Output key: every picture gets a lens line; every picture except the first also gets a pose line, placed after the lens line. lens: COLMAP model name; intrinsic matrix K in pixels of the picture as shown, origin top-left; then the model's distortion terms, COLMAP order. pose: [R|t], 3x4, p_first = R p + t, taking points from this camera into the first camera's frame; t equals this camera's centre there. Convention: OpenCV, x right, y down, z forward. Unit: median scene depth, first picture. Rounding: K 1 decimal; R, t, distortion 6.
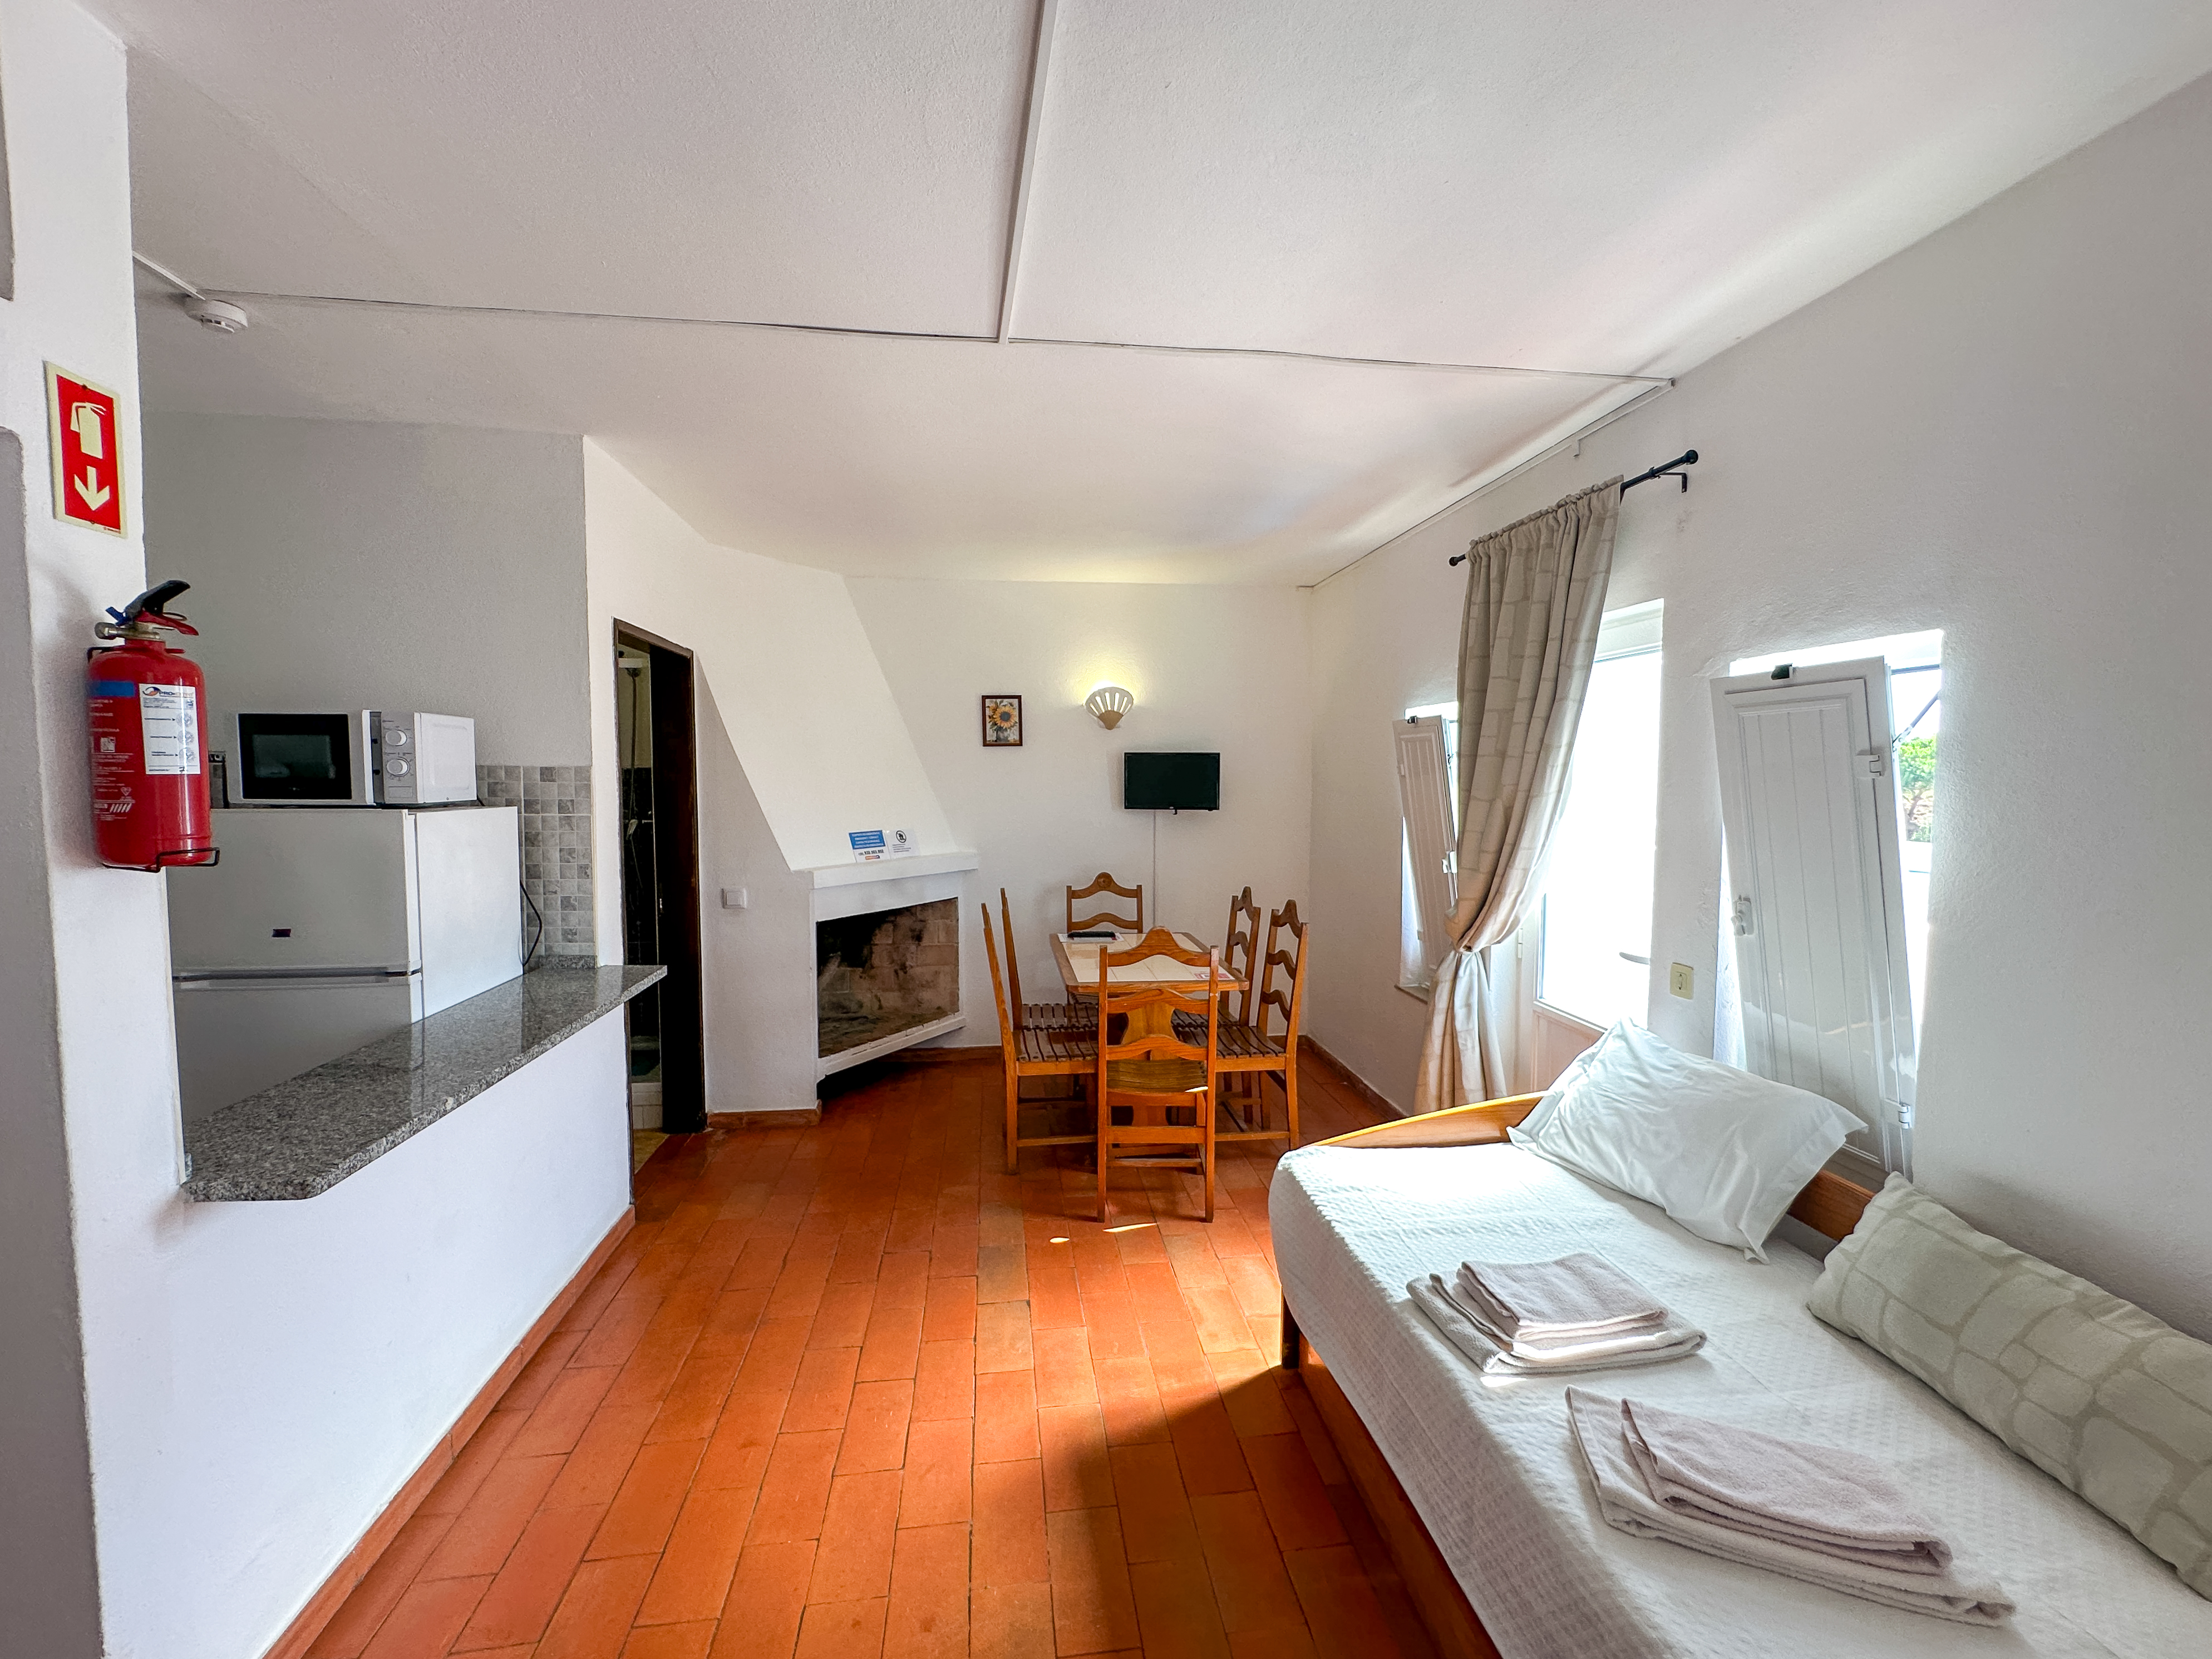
lens RADIAL K [[891.5, 0, 1109.5], [0, 891.5, 820.0], [0, 0, 1]] dist [-0.002231, 0.001282]
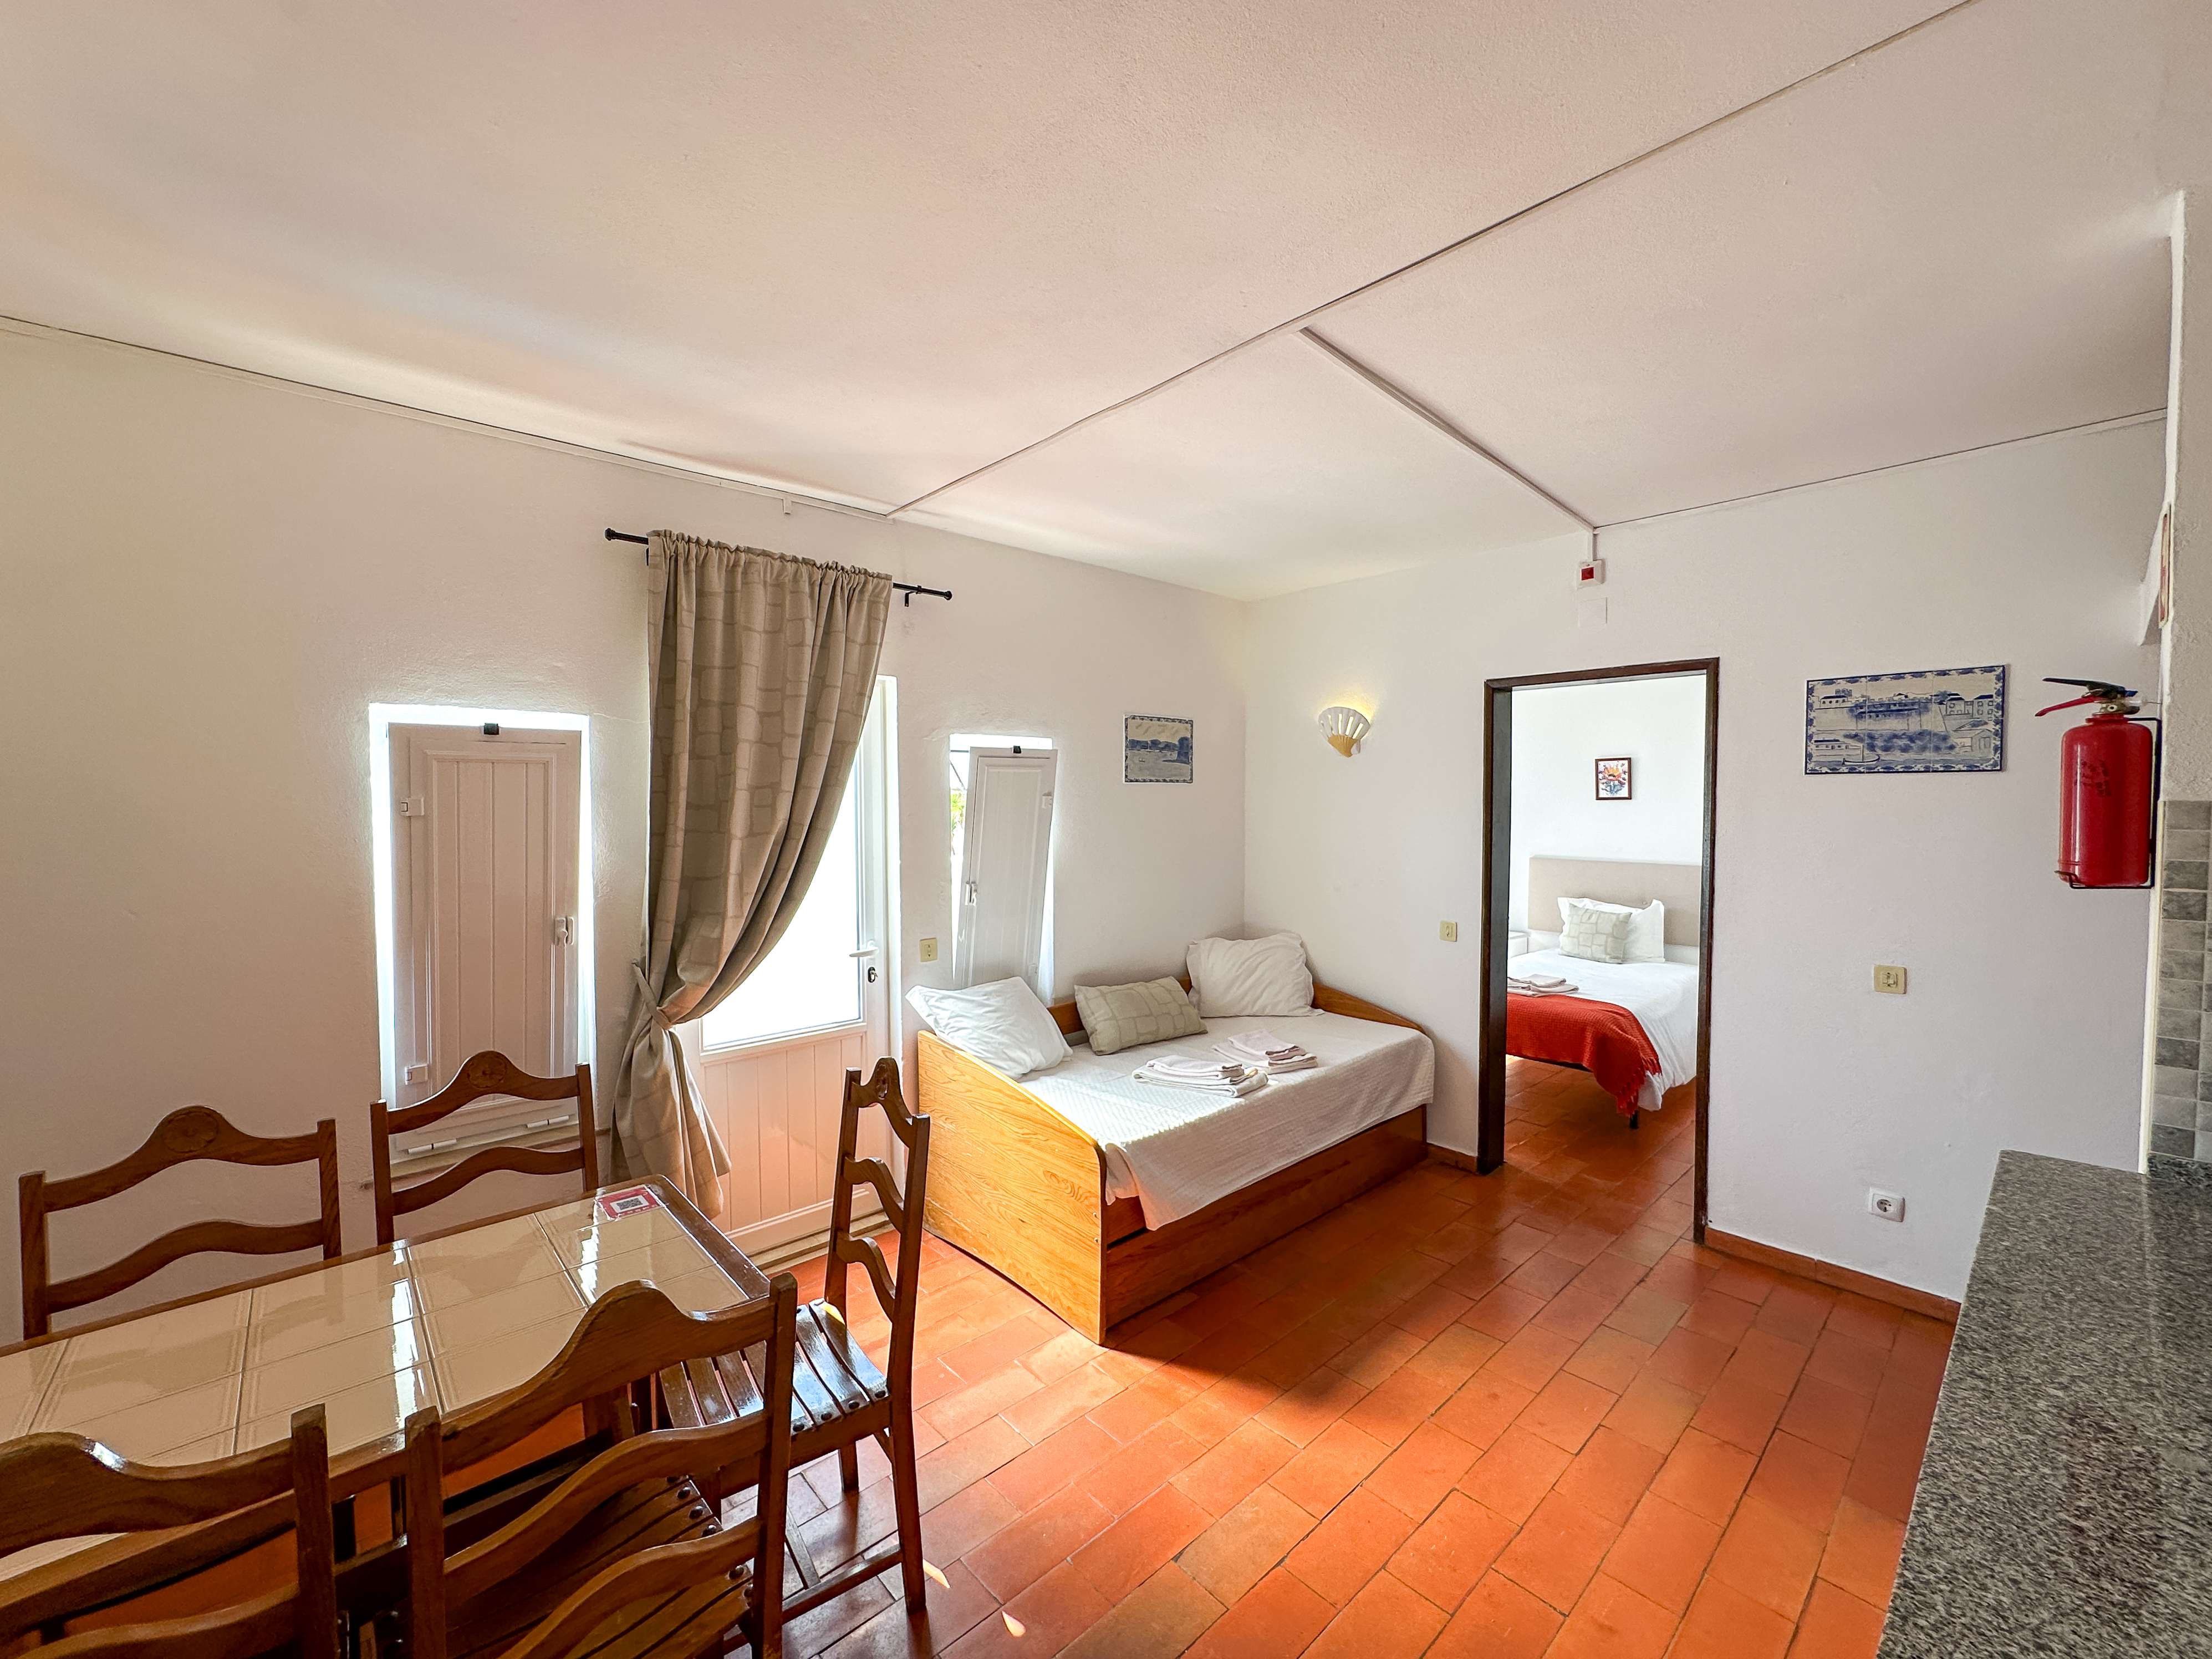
lens RADIAL K [[891.5, 0, 1113.7], [0, 891.5, 827.4], [0, 0, 1]] dist [-0.002231, 0.001282]
pose [[-0.569809, -0.020469, 0.821522, -0.846917], [0.050236, 0.996952, 0.059684, -0.106516], [-0.820240, 0.075278, -0.567044, 1.876262]]
